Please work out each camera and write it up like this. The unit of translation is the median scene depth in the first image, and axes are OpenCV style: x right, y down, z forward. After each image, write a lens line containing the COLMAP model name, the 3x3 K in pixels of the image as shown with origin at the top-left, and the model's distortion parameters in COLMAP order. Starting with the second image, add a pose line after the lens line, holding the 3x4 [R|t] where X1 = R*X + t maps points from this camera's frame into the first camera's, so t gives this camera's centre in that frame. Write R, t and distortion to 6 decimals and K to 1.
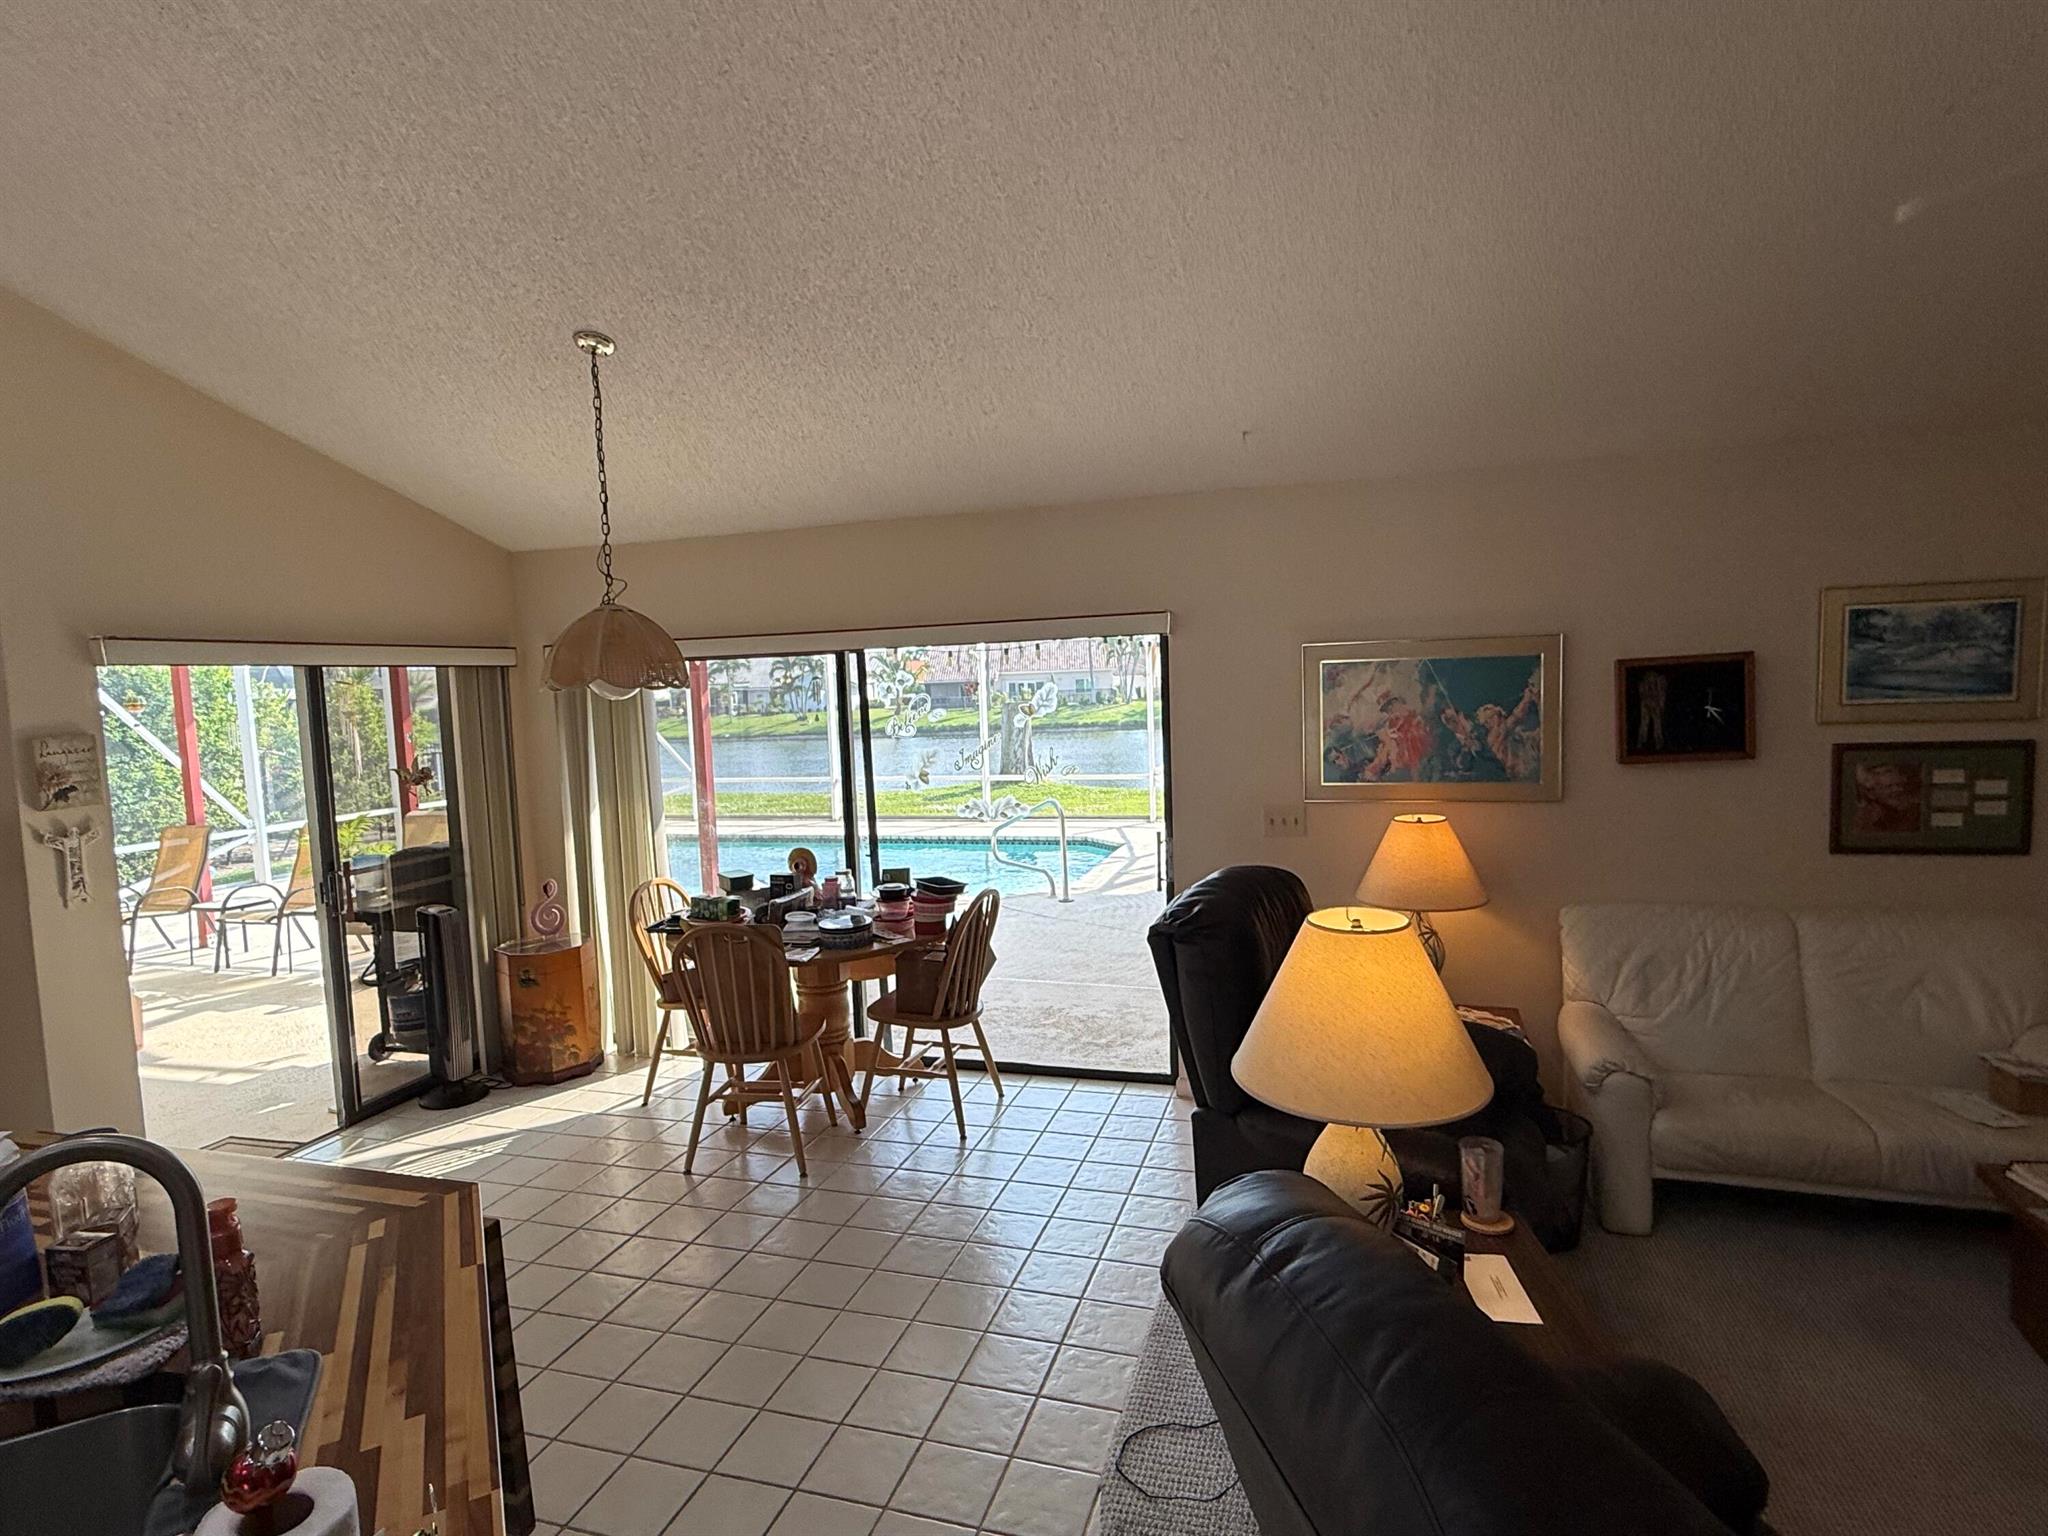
lens RADIAL K [[1069.6, 0, 1028.4], [0, 1069.6, 770.7], [0, 0, 1]] dist [-0.001384, 0.000742]
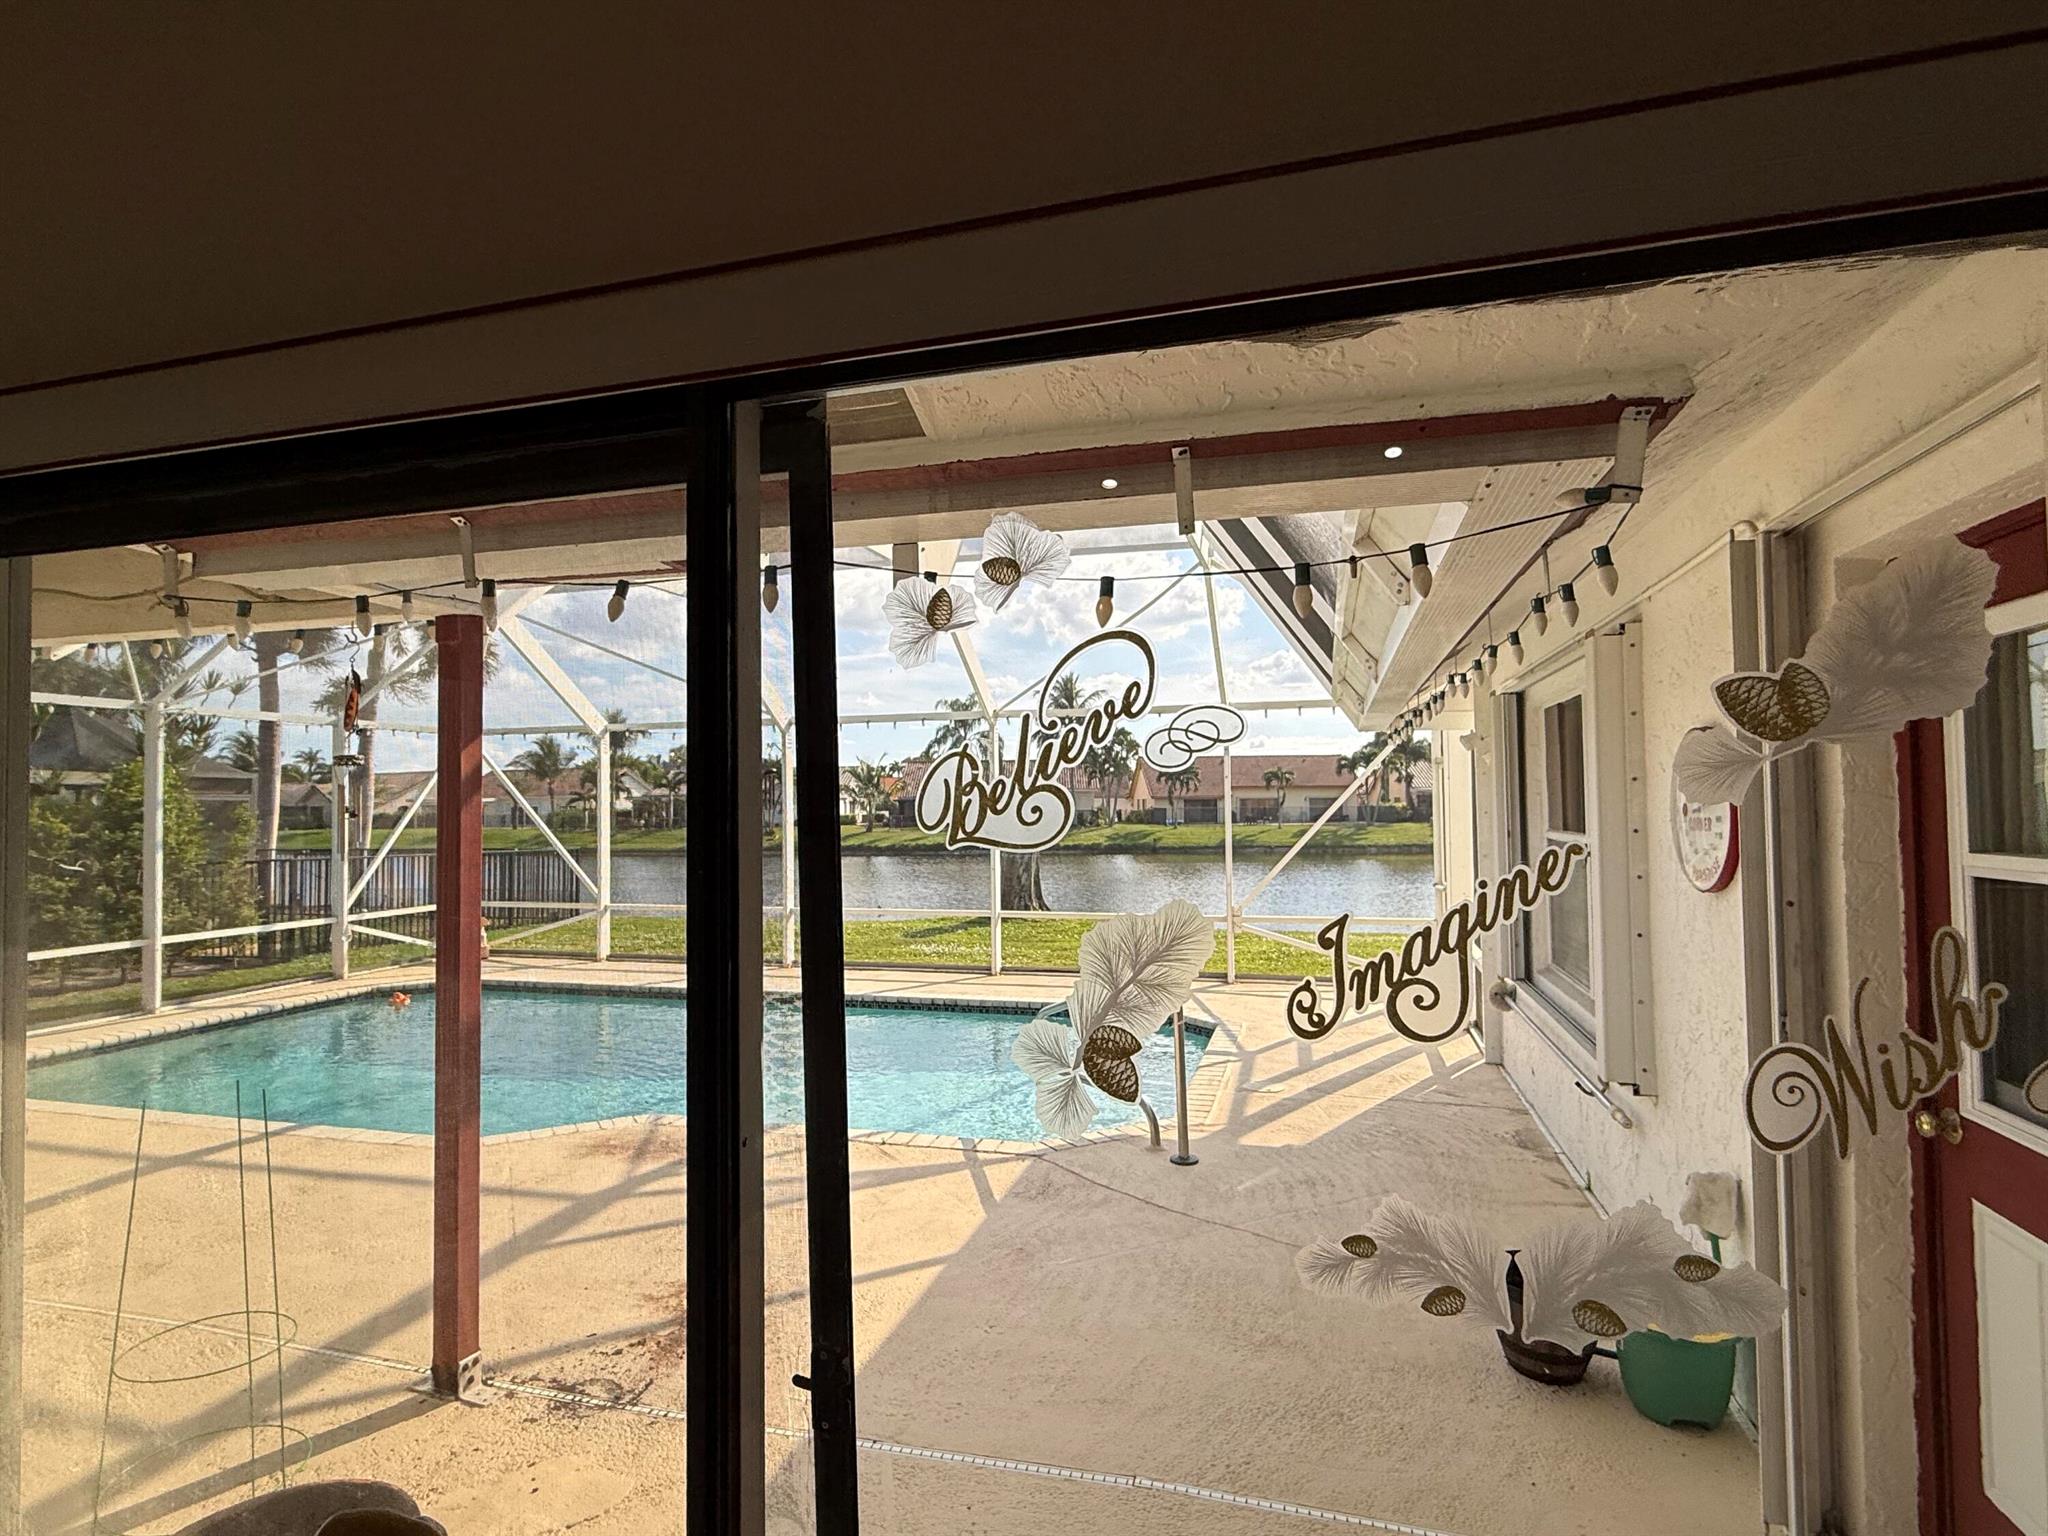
lens RADIAL K [[1069.6, 0, 1015.0], [0, 1069.6, 765.3], [0, 0, 1]] dist [-0.001384, 0.000742]
pose [[0.999572, 0.026244, 0.012944, -0.146043], [-0.024525, 0.992633, -0.118654, -0.029099], [-0.015963, 0.118286, 0.992851, 0.989004]]
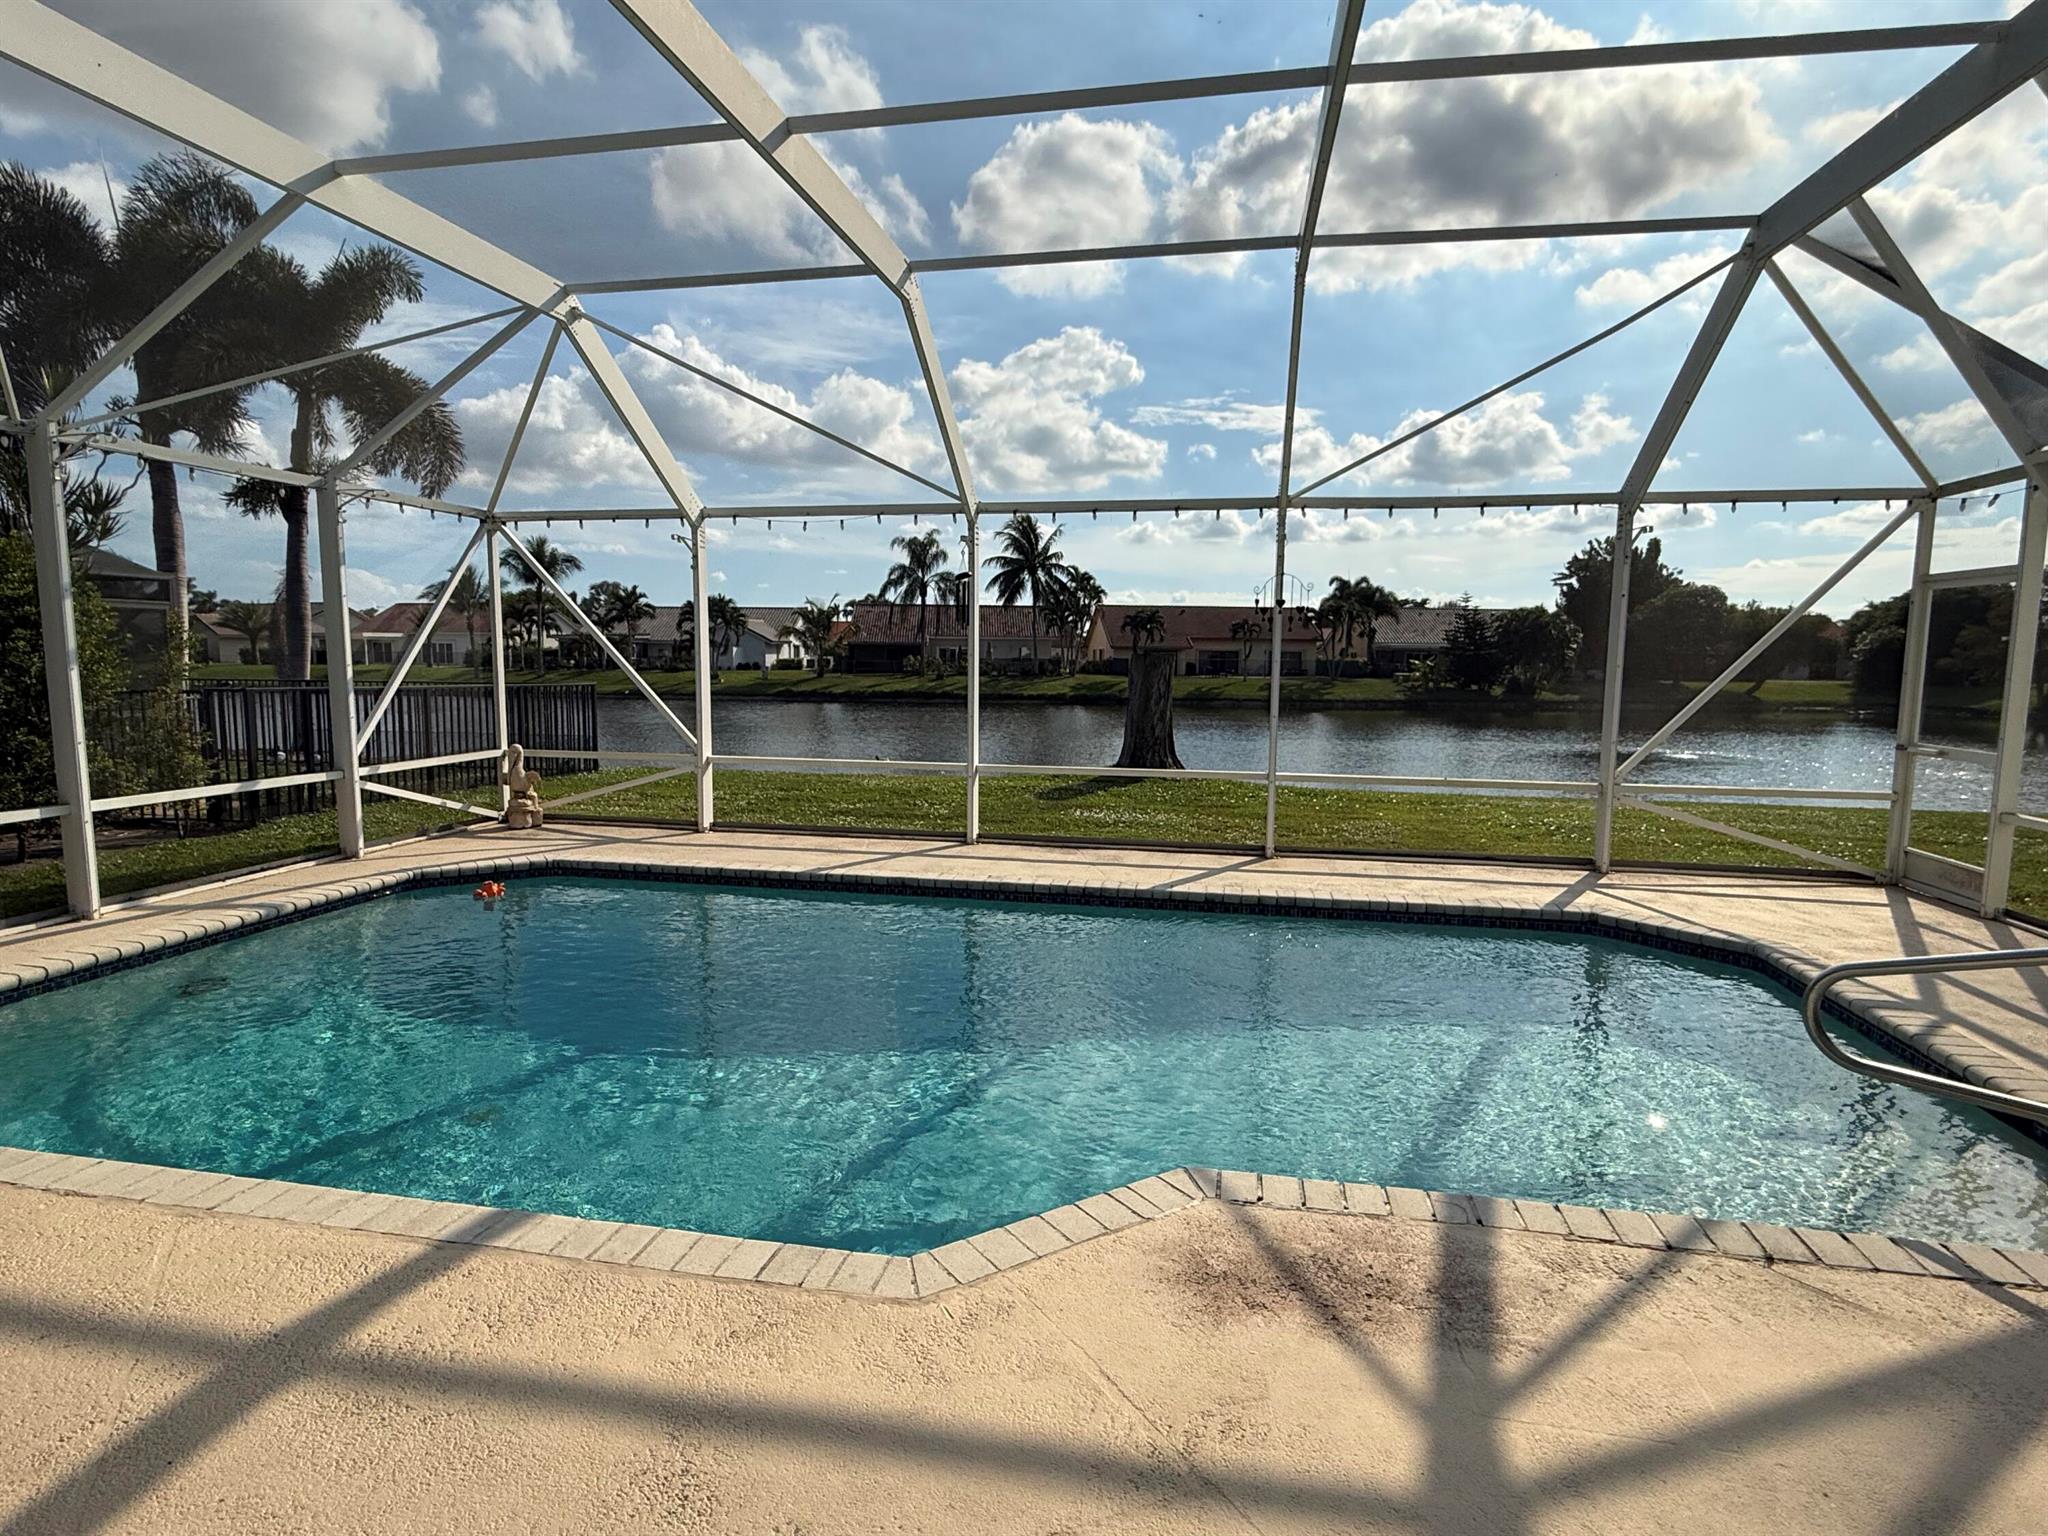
lens RADIAL K [[1069.6, 0, 1025.6], [0, 1069.6, 770.3], [0, 0, 1]] dist [-0.001384, 0.000742]
pose [[0.994499, 0.035666, 0.098485, -0.818500], [-0.038079, 0.999016, 0.022729, -0.015830], [-0.097578, -0.026354, 0.994879, 1.768641]]
